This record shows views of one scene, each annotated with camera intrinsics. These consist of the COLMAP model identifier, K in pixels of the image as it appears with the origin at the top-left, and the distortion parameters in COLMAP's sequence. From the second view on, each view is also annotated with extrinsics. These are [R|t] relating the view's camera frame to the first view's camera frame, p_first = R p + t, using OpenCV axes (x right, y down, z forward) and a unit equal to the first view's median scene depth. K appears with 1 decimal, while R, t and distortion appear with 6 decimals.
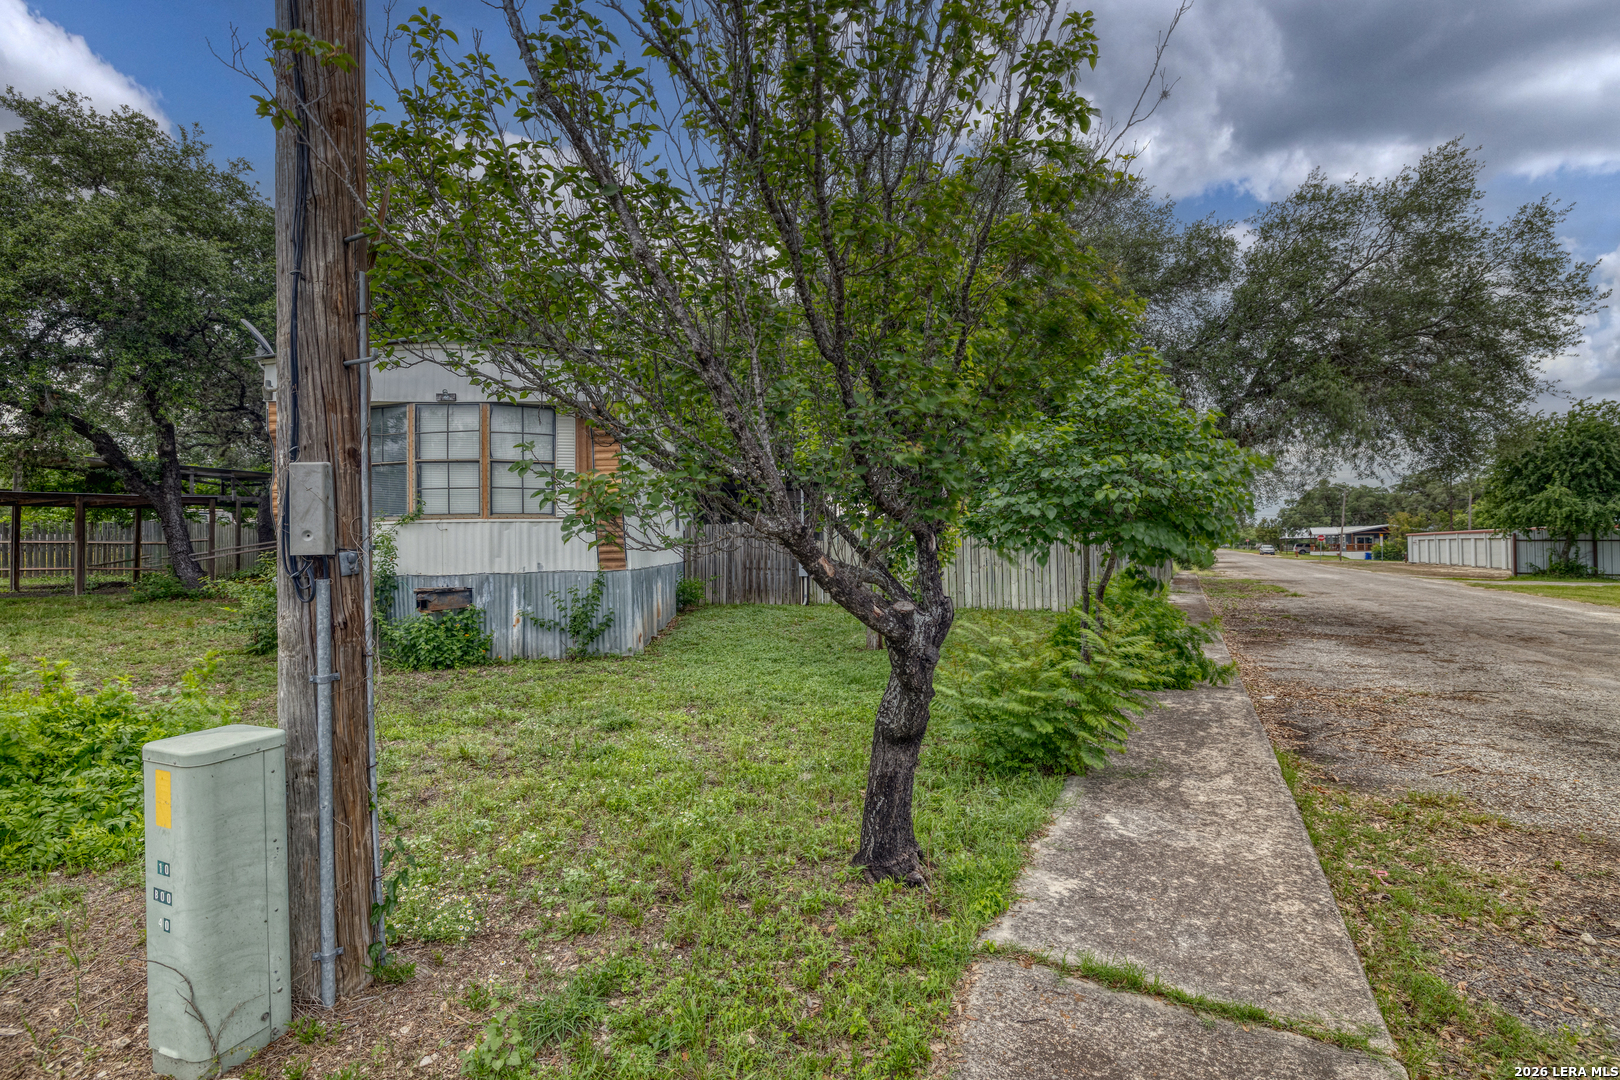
lens RADIAL K [[794.7, 0, 810.7], [0, 794.7, 546.7], [0, 0, 1]] dist [0.000292, 0.000034]
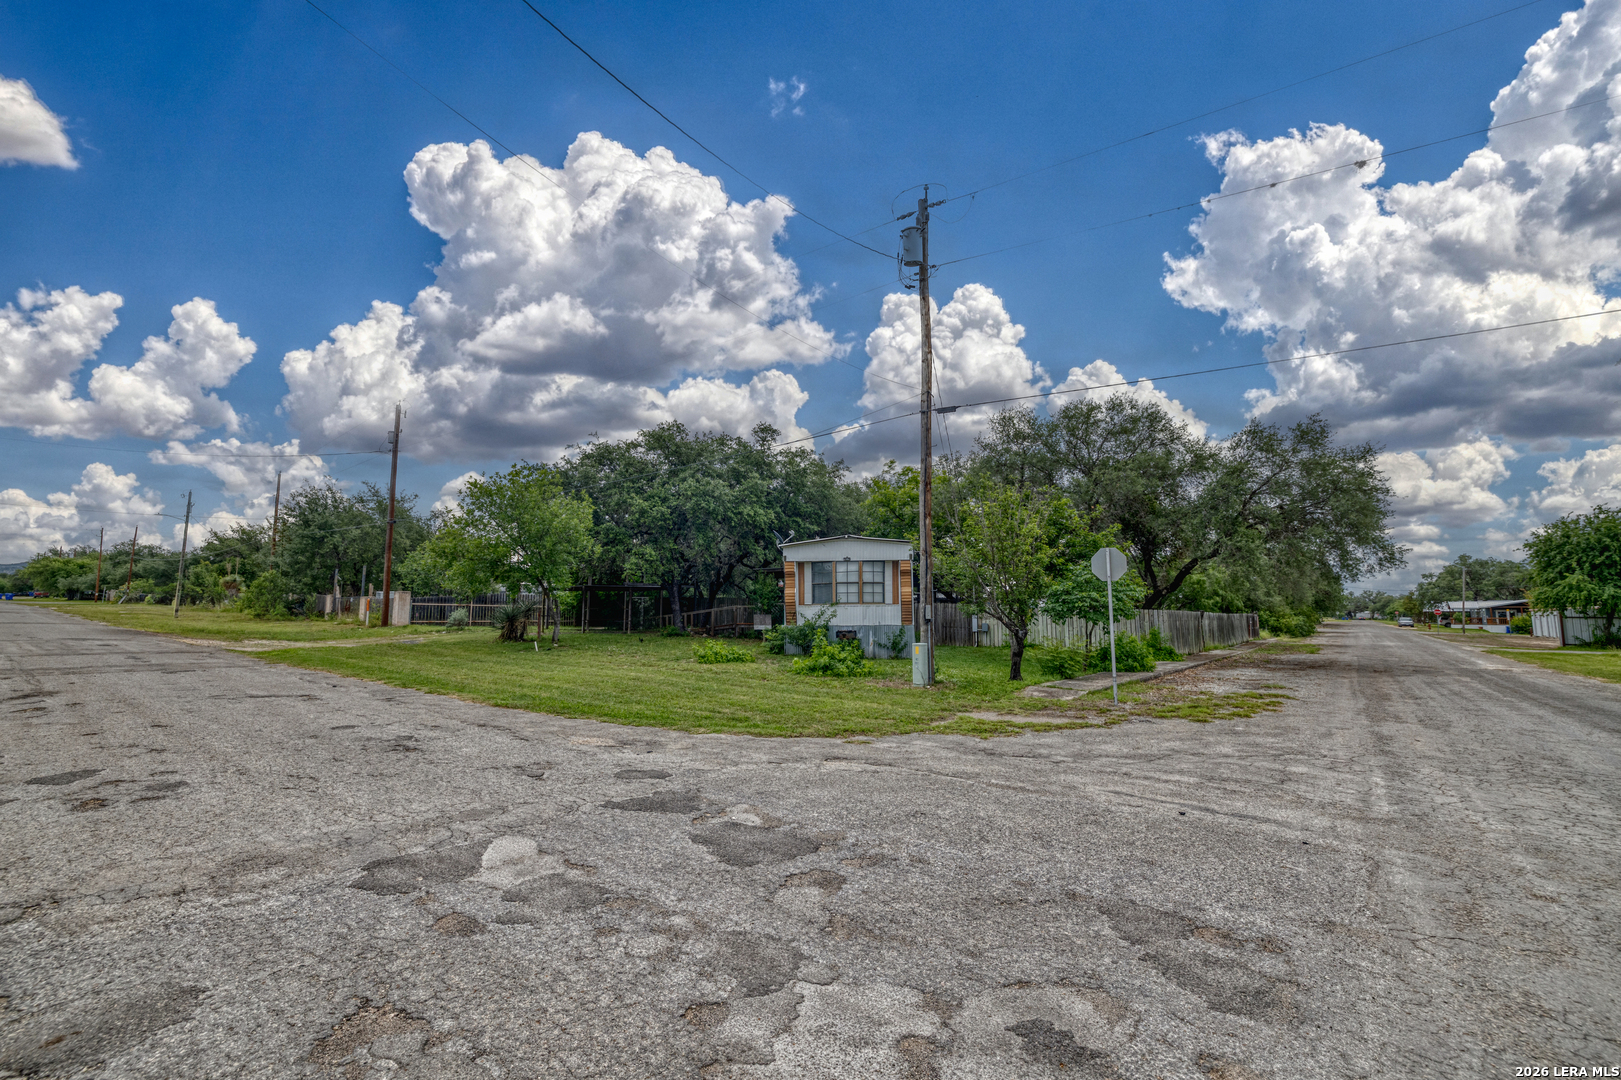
lens RADIAL K [[696.5, 0, 808.9], [0, 696.5, 542.3], [0, 0, 1]] dist [0.000925, -0.000007]
pose [[0.978479, -0.007967, -0.206191, -0.024412], [-0.012639, 0.995064, -0.098427, -0.002594], [0.205957, 0.098915, 0.973549, -0.331573]]
